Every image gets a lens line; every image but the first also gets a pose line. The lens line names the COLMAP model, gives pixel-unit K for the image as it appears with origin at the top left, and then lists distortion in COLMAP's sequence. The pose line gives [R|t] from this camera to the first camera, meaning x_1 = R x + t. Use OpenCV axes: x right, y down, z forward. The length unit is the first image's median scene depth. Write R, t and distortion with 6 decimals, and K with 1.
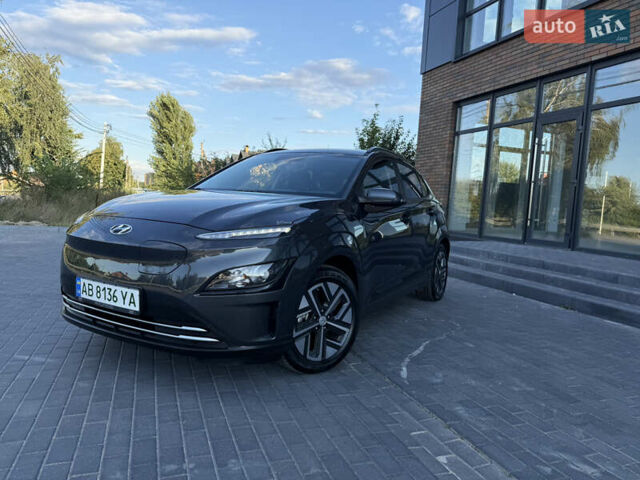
lens RADIAL K [[455.7, 0, 320.5], [0, 455.7, 241.1], [0, 0, 1]] dist [0.057108, -0.067615]
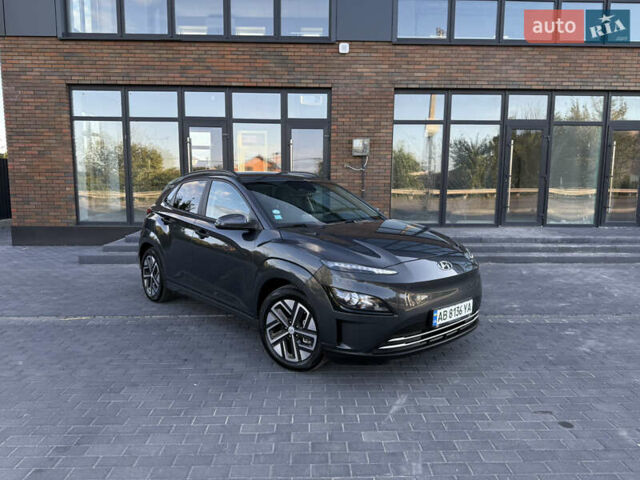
lens RADIAL K [[447.5, 0, 319.4], [0, 447.5, 242.0], [0, 0, 1]] dist [0.057938, -0.073560]
pose [[0.327807, -0.178106, 0.927804, -1.373889], [0.092171, 0.983413, 0.156215, -0.259501], [-0.940238, 0.034308, 0.338786, 0.690231]]
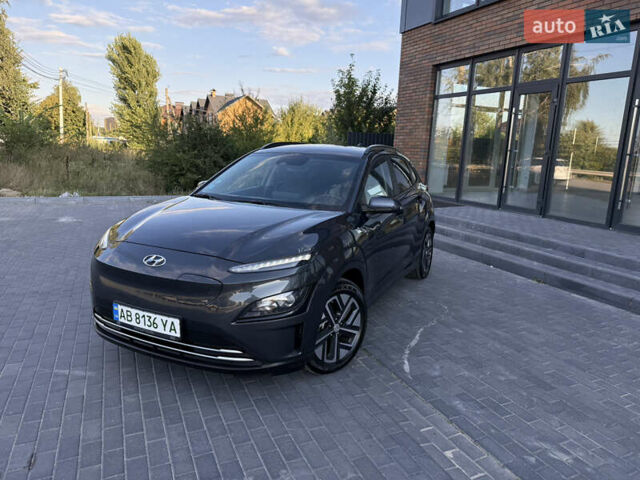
lens RADIAL K [[456.2, 0, 327.7], [0, 456.2, 239.7], [0, 0, 1]] dist [0.068232, -0.078358]
pose [[0.996892, -0.029186, 0.073177, -0.079810], [0.020233, 0.992540, 0.120232, -0.151539], [-0.076140, -0.118378, 0.990045, -0.078683]]
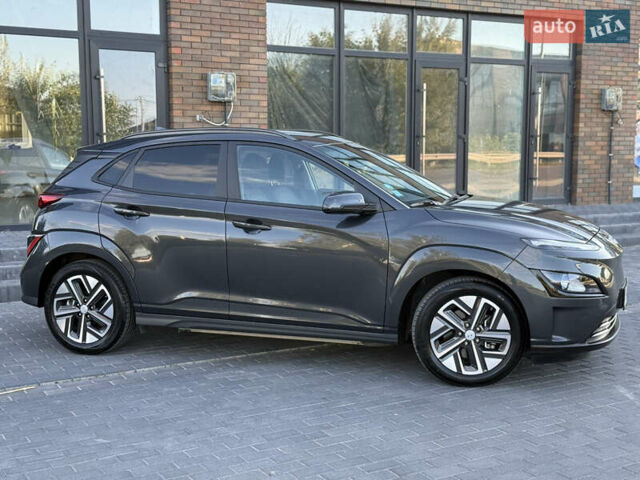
lens RADIAL K [[884.7, 0, 318.0], [0, 884.7, 241.9], [0, 0, 1]] dist [0.147000, -0.121694]
pose [[-0.169363, -0.161858, 0.972172, -1.973209], [0.074839, 0.981462, 0.176442, -0.375879], [-0.982708, 0.102639, -0.154110, 1.623213]]
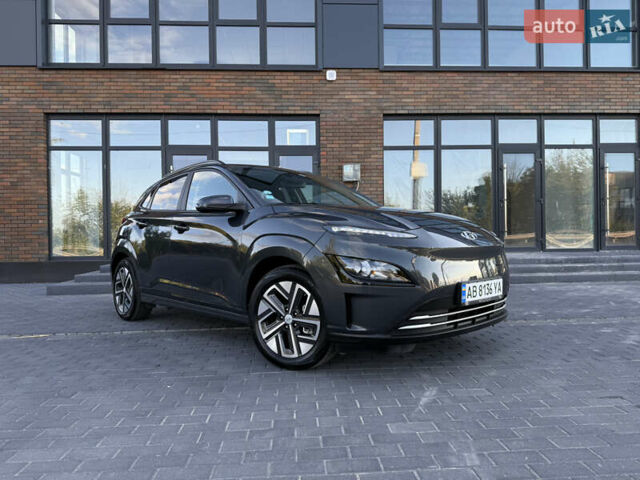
lens RADIAL K [[447.7, 0, 319.8], [0, 447.7, 245.1], [0, 0, 1]] dist [0.056073, -0.070519]
pose [[0.295761, -0.070976, 0.952621, -1.252716], [0.112497, 0.992885, 0.039049, -0.066777], [-0.948615, 0.095618, 0.301642, 0.783459]]
